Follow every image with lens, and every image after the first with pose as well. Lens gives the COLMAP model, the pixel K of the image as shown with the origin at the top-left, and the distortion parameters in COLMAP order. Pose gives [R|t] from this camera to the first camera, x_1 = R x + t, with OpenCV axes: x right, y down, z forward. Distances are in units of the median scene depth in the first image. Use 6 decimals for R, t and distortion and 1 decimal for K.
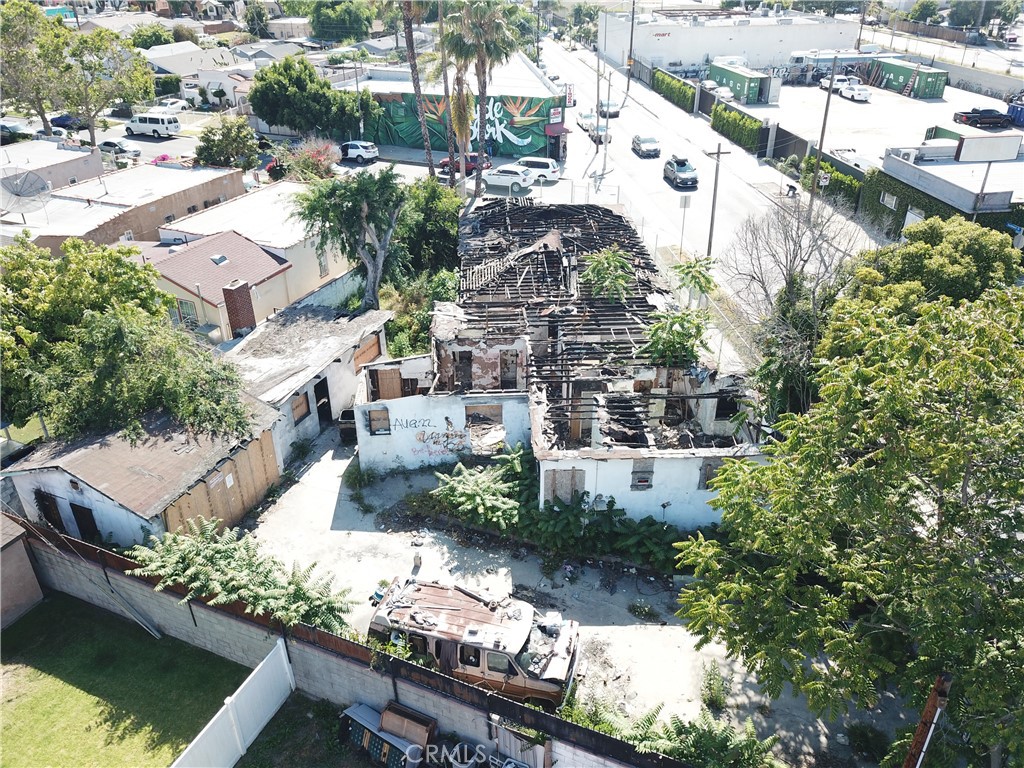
lens RADIAL K [[780.5, 0, 505.5], [0, 780.5, 364.6], [0, 0, 1]] dist [0.011859, -0.007094]
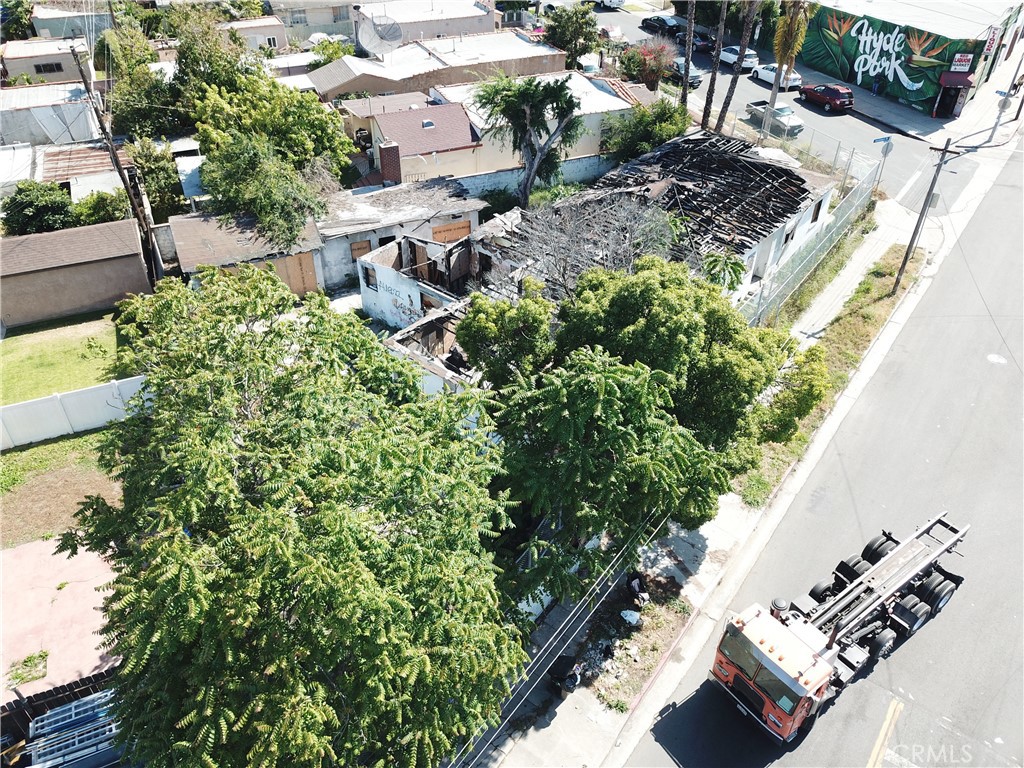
lens RADIAL K [[780.5, 0, 504.4], [0, 780.5, 360.2], [0, 0, 1]] dist [0.011859, -0.007094]
pose [[0.734044, 0.413211, -0.538922, 0.636171], [-0.333873, 0.910635, 0.243462, -0.161258], [0.591362, 0.001220, 0.806405, 0.101904]]
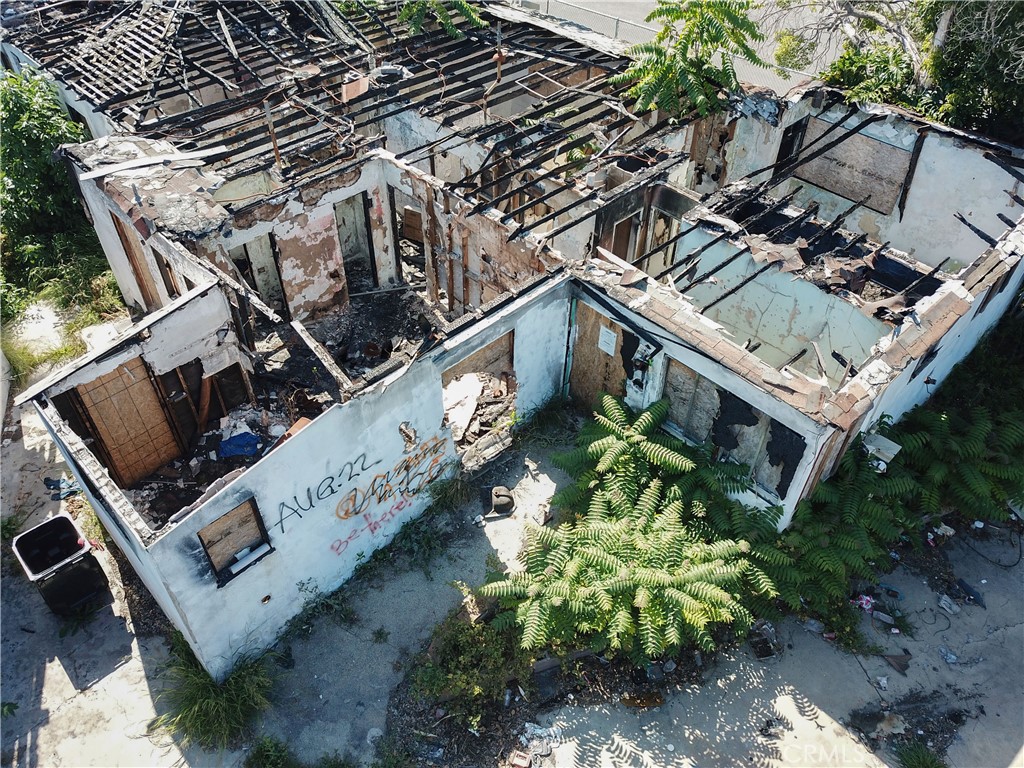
lens RADIAL K [[780.5, 0, 501.7], [0, 780.5, 366.1], [0, 0, 1]] dist [0.011859, -0.007094]
pose [[0.747297, -0.441398, 0.496705, -0.181323], [0.303019, 0.891619, 0.336444, -0.054094], [-0.591377, -0.100913, 0.800056, 0.609302]]
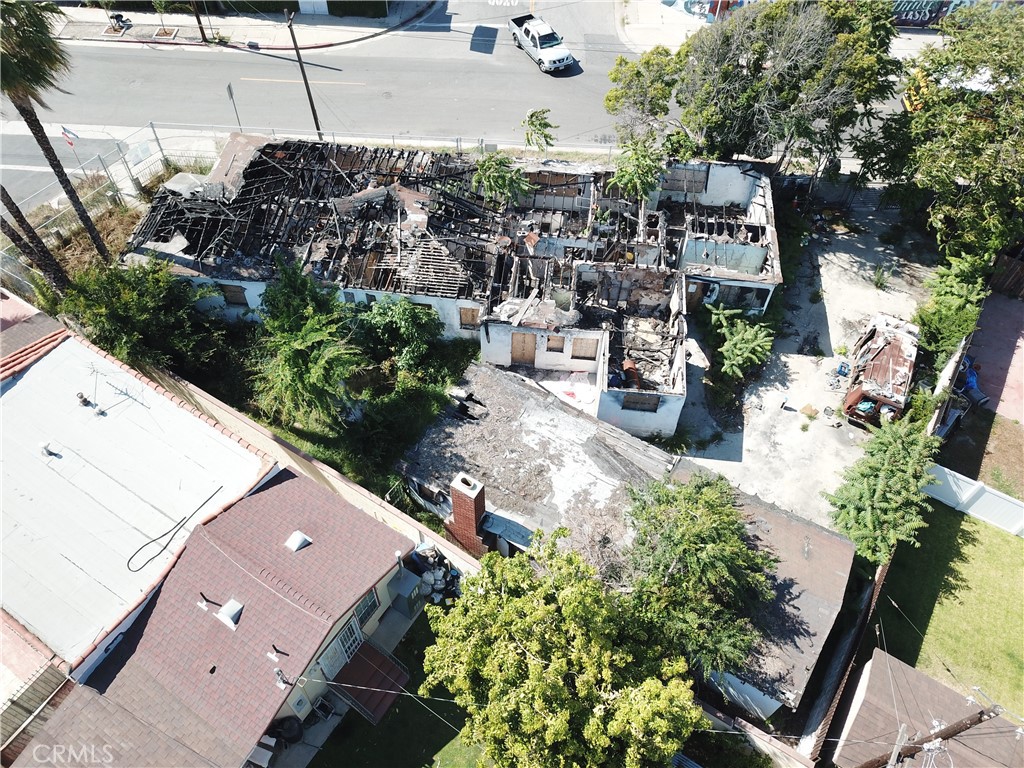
lens RADIAL K [[780.5, 0, 501.2], [0, 780.5, 361.9], [0, 0, 1]] dist [0.011859, -0.007094]
pose [[0.159059, -0.764028, 0.625269, -0.753623], [0.460336, 0.617666, 0.637636, -0.672793], [-0.873379, 0.186412, 0.449955, 0.631927]]
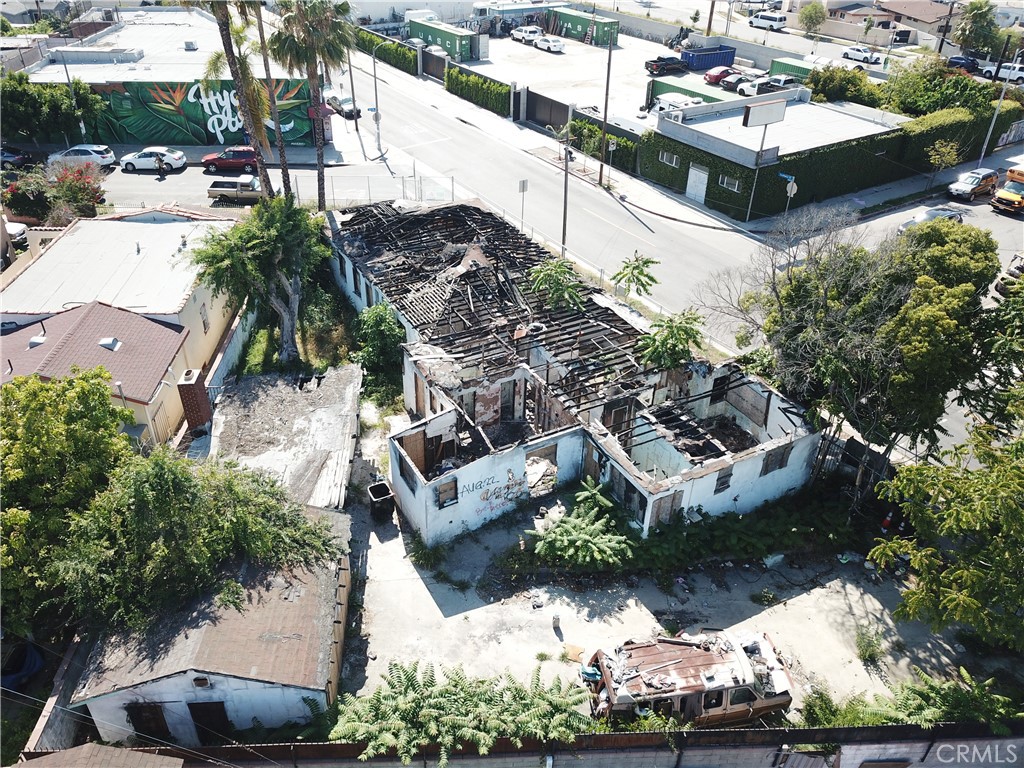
lens RADIAL K [[780.5, 0, 500.4], [0, 780.5, 360.3], [0, 0, 1]] dist [0.011859, -0.007094]
pose [[0.894904, -0.215138, 0.390976, -0.387139], [0.187344, 0.976294, 0.108405, -0.154567], [-0.405030, -0.023765, 0.913995, 0.095996]]
